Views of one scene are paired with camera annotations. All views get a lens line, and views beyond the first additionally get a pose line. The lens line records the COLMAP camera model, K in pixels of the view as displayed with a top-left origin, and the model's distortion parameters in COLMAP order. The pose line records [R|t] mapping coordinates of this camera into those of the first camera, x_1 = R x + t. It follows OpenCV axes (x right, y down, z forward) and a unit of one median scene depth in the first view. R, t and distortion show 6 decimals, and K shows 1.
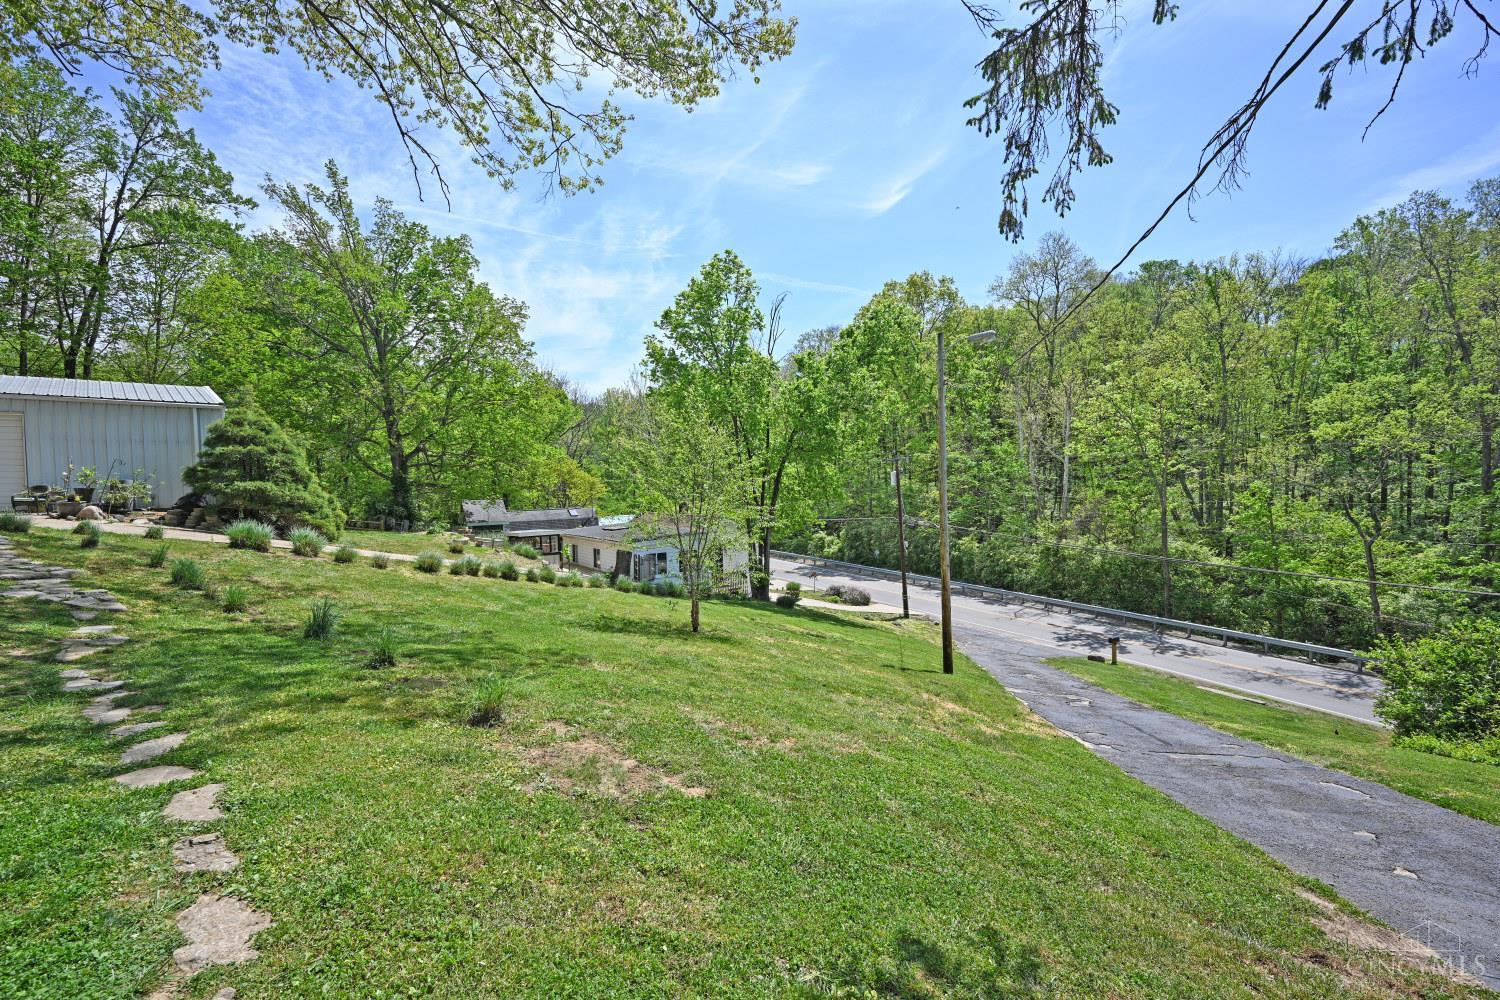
lens RADIAL K [[657.4, 0, 751.4], [0, 657.4, 503.4], [0, 0, 1]] dist [-0.008087, 0.000283]
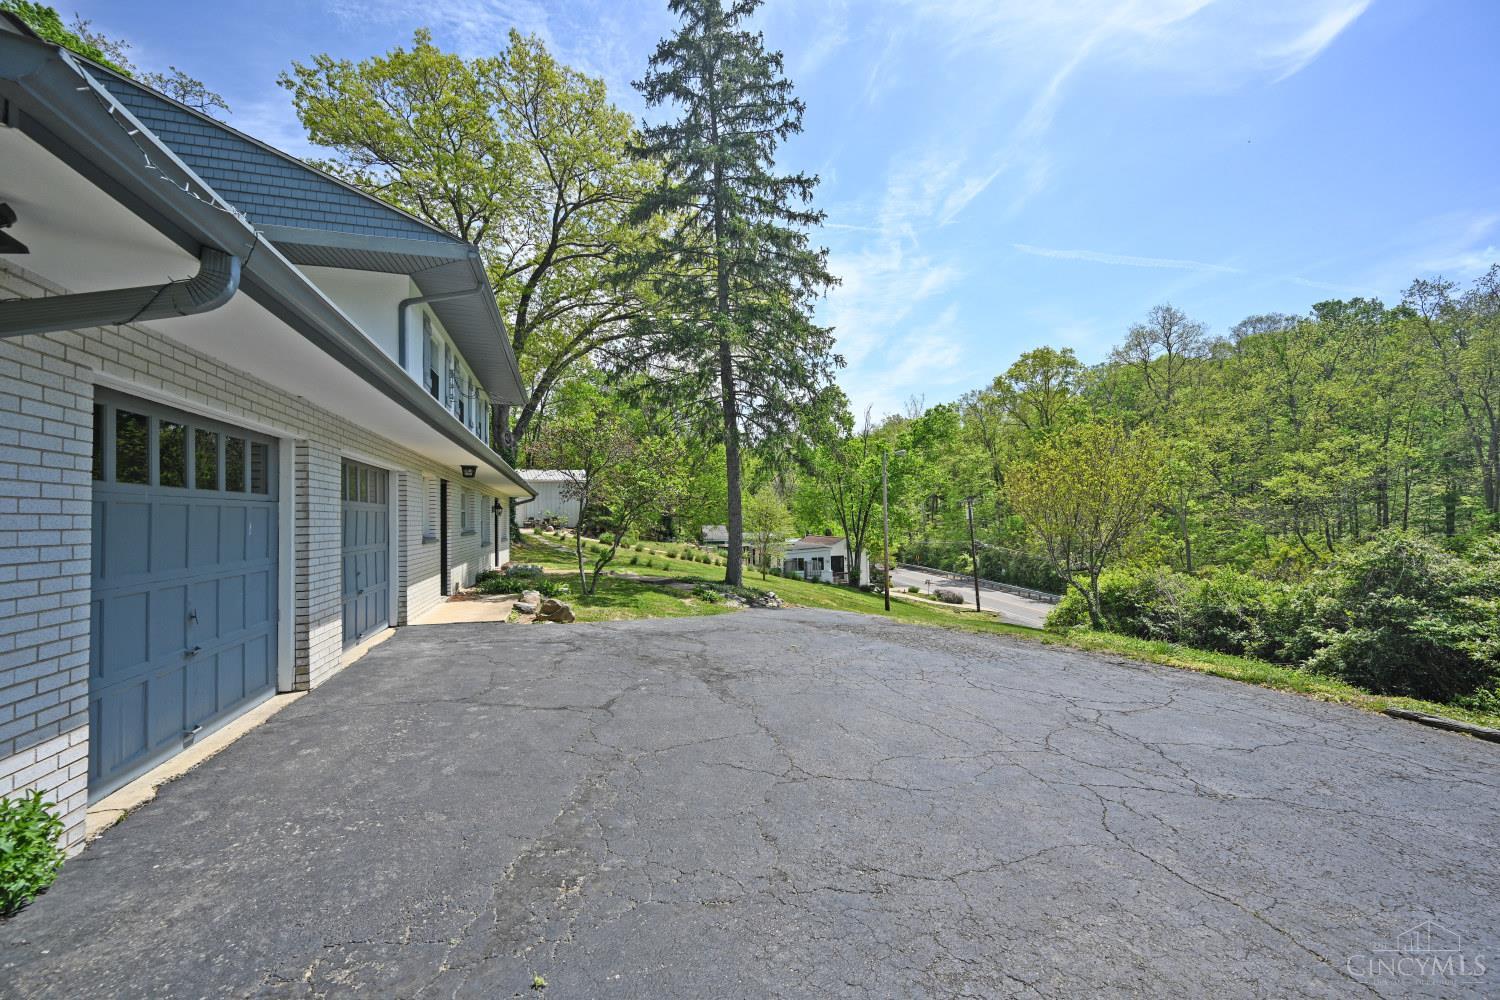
lens RADIAL K [[591.1, 0, 749.6], [0, 591.1, 502.6], [0, 0, 1]] dist [0.000352, -0.000097]
pose [[0.933947, 0.000532, -0.357412, 0.212385], [-0.016536, 0.998992, -0.041723, -0.001378], [0.357029, 0.044878, 0.933015, -0.354015]]
